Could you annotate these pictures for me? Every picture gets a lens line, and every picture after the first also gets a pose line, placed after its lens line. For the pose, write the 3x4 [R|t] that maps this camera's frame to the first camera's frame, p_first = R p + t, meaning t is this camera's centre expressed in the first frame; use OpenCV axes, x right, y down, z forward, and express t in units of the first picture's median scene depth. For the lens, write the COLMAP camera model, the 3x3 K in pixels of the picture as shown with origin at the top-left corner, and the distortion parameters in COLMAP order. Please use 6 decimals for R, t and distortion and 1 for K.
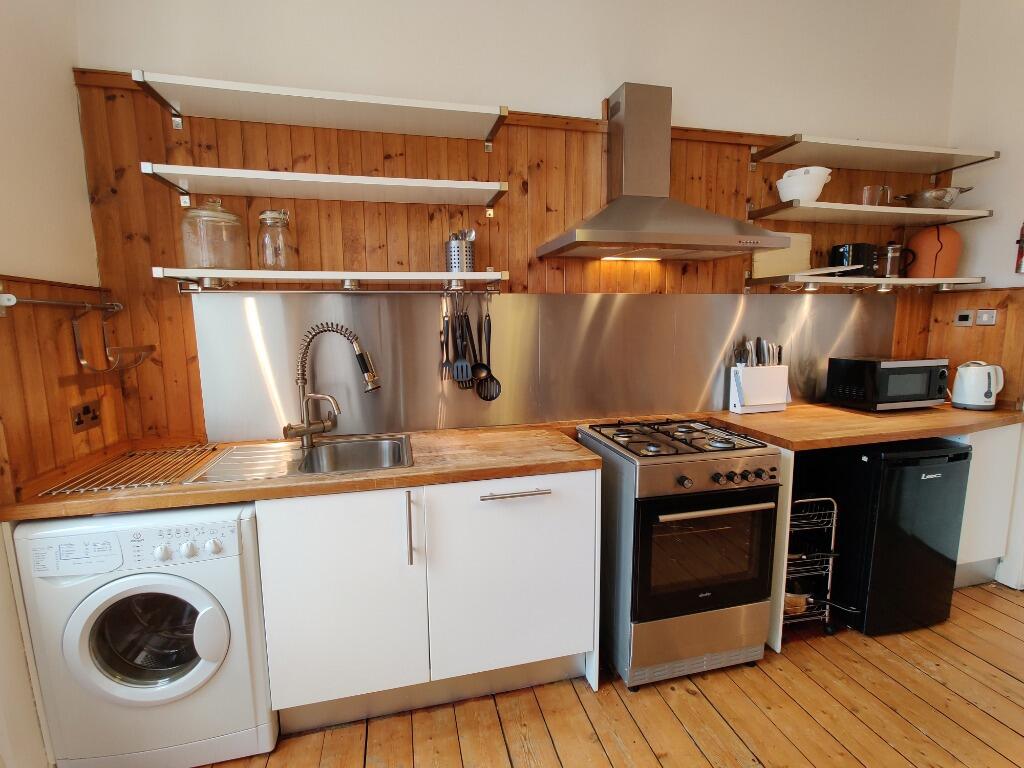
lens RADIAL K [[475.3, 0, 515.5], [0, 475.3, 382.0], [0, 0, 1]] dist [-0.014636, 0.006499]
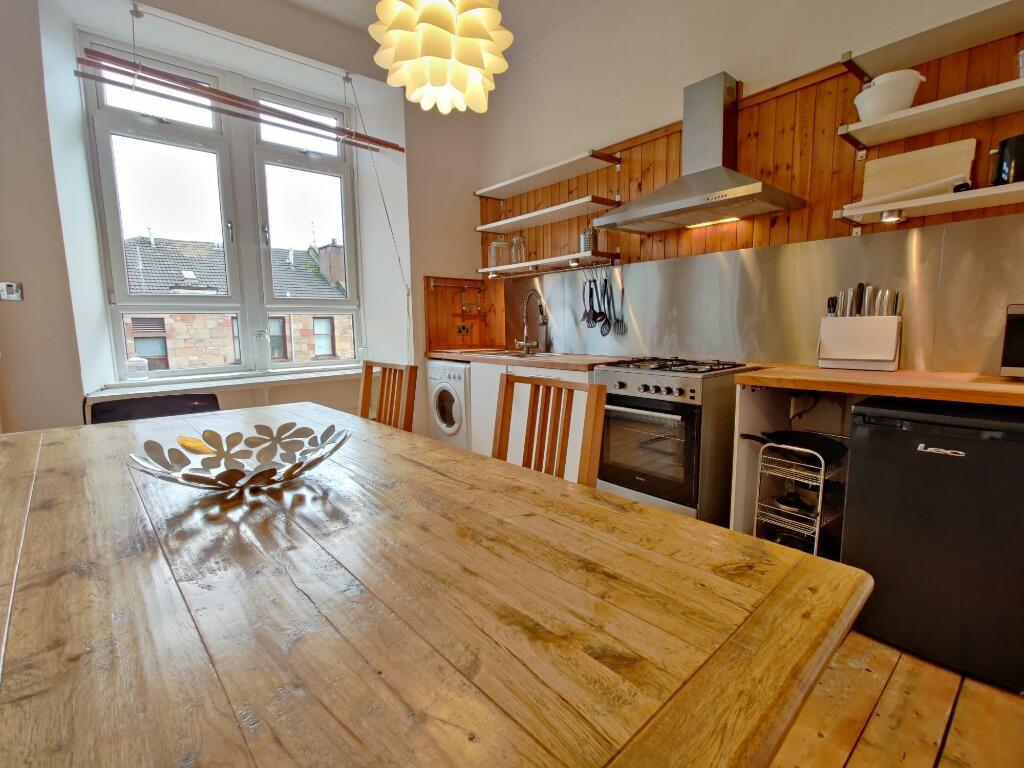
lens RADIAL K [[475.3, 0, 511.4], [0, 475.3, 386.1], [0, 0, 1]] dist [-0.014636, 0.006499]
pose [[0.449351, 0.120525, -0.885188, 1.282427], [-0.107082, 0.990980, 0.080571, 0.115805], [0.886914, 0.058583, 0.458204, 0.049868]]
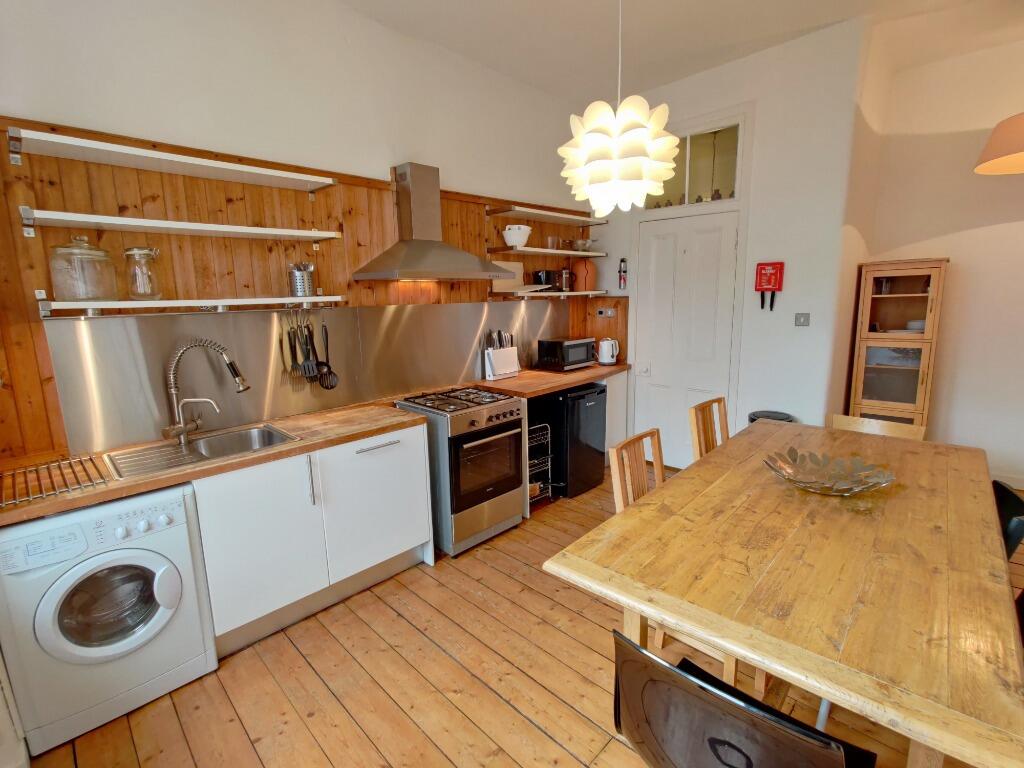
lens RADIAL K [[475.3, 0, 517.4], [0, 475.3, 380.6], [0, 0, 1]] dist [-0.014636, 0.006499]
pose [[0.848468, -0.100530, 0.519610, -0.324526], [0.080350, 0.994881, 0.061279, -0.026218], [-0.523111, -0.010243, 0.852203, -0.443205]]
